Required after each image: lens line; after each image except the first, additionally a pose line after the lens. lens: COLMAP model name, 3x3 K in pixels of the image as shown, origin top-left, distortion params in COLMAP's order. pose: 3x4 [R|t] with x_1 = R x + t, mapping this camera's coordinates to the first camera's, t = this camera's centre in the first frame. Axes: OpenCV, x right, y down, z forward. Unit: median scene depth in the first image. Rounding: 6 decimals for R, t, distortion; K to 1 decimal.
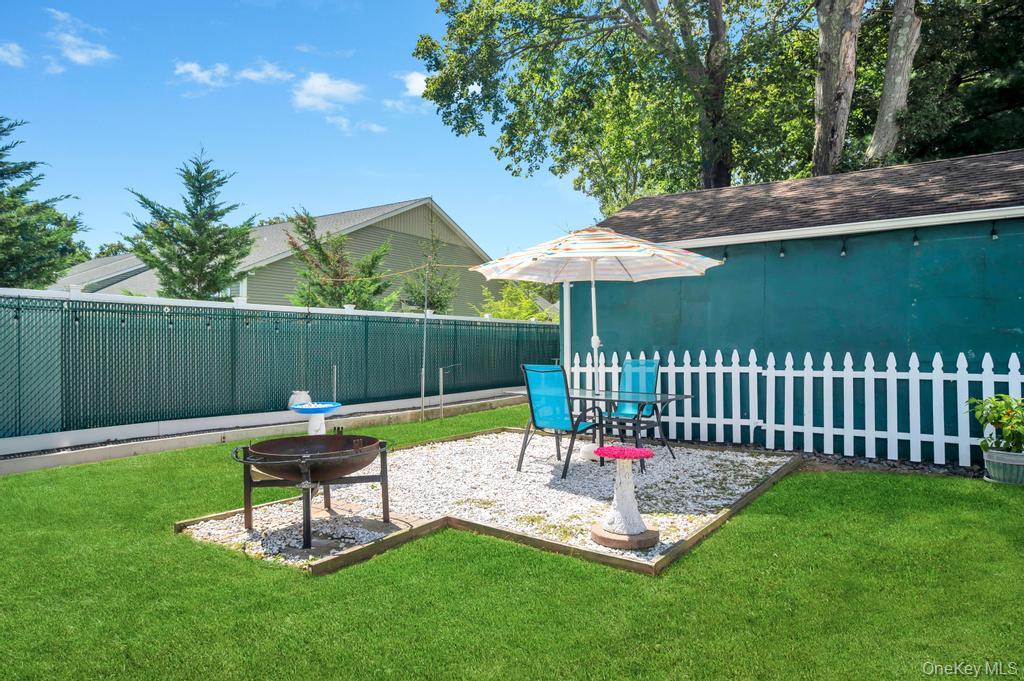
lens RADIAL K [[664.9, 0, 513.8], [0, 664.9, 338.3], [0, 0, 1]] dist [0.000027, 0.000042]
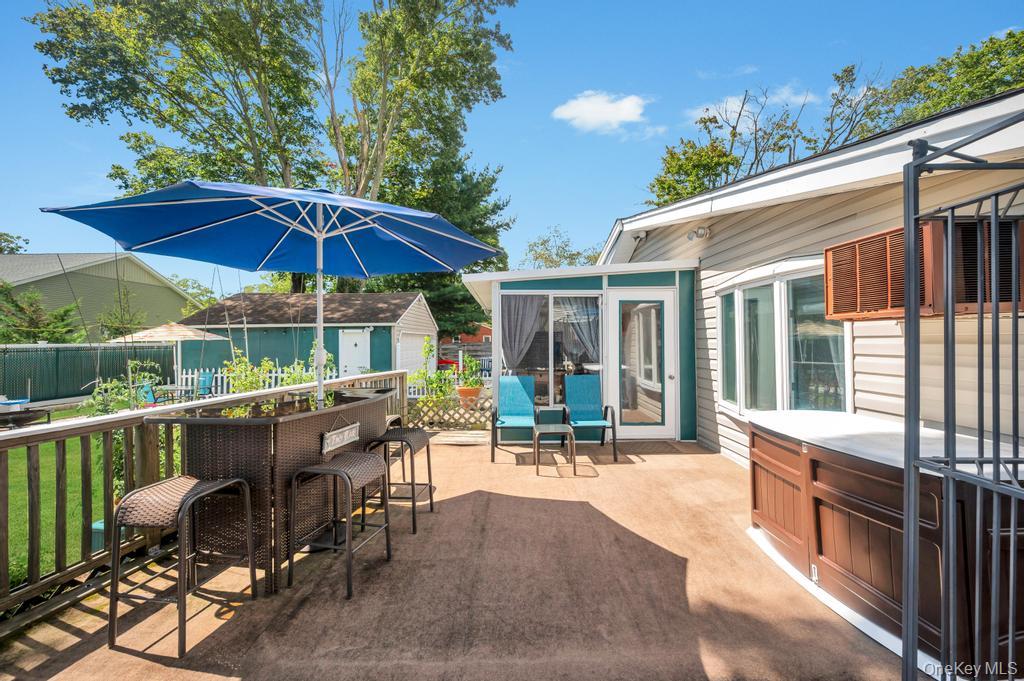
lens RADIAL K [[408.0, 0, 508.6], [0, 408.0, 339.9], [0, 0, 1]] dist [-0.001877, -0.000203]
pose [[0.826319, -0.000408, 0.563203, 0.144369], [0.007969, 0.999908, -0.010966, -0.033914], [-0.563146, 0.013550, 0.826246, -0.503601]]
